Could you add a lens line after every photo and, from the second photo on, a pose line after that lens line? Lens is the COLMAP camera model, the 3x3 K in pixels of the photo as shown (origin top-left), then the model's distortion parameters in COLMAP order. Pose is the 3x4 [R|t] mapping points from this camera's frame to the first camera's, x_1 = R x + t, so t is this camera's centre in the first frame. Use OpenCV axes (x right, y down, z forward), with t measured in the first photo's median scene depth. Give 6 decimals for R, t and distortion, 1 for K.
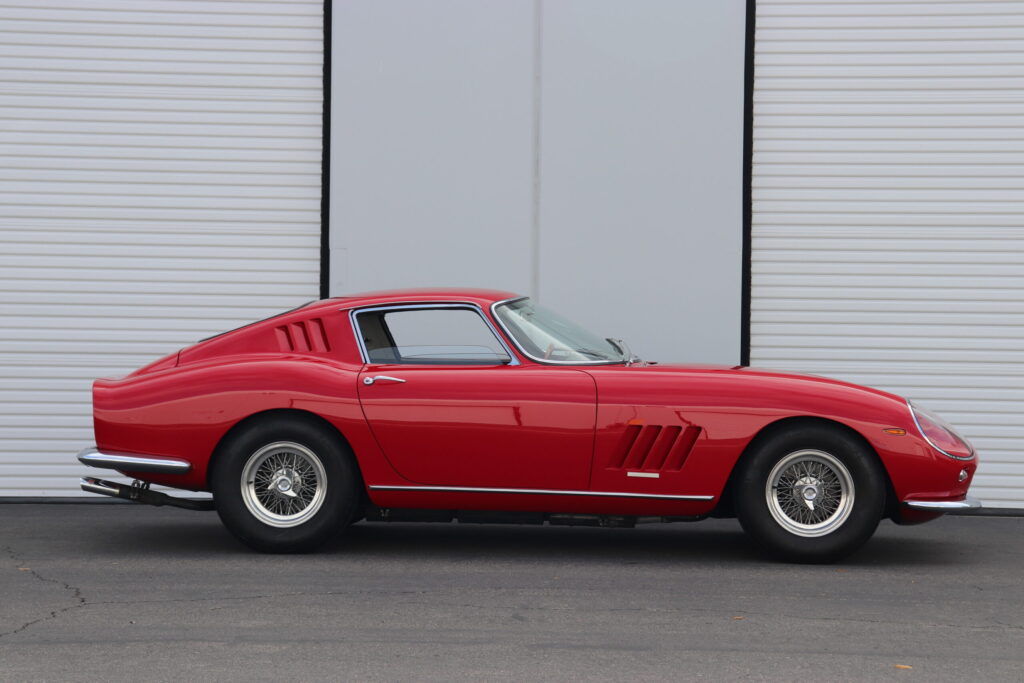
lens RADIAL K [[2183.6, 0, 513.5], [0, 2183.6, 347.0], [0, 0, 1]] dist [0.314269, 0.000000]
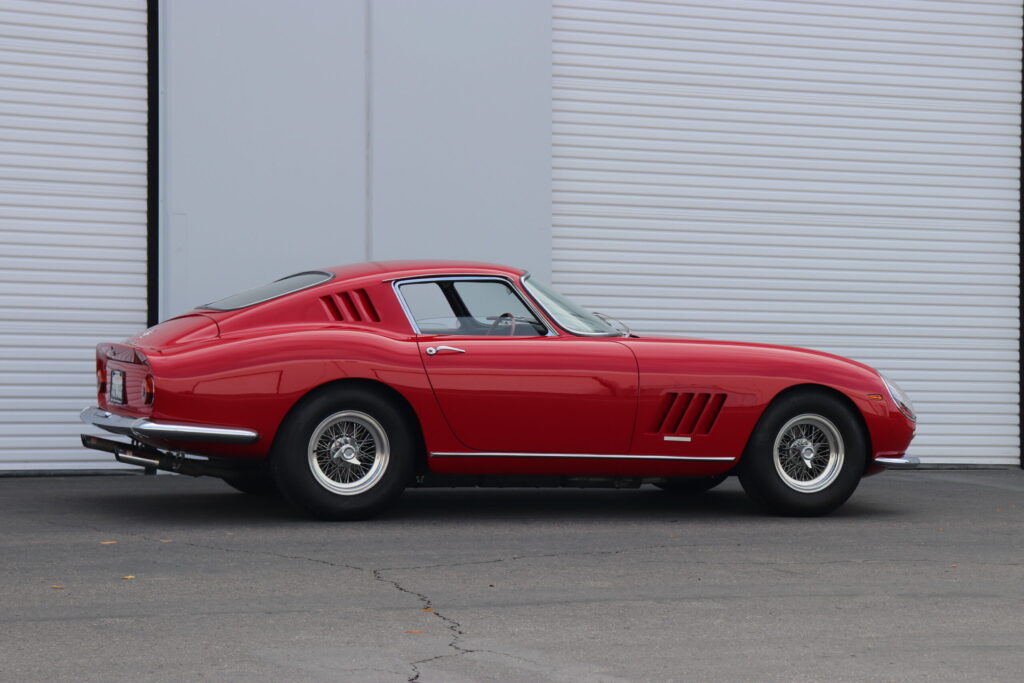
lens RADIAL K [[2183.6, 0, 506.1], [0, 2183.6, 338.6], [0, 0, 1]] dist [0.314269, 0.000000]
pose [[0.919406, 0.004874, 0.393280, -0.435796], [-0.010719, 0.999862, 0.012666, -0.003720], [-0.393164, -0.015861, 0.919332, 0.041485]]
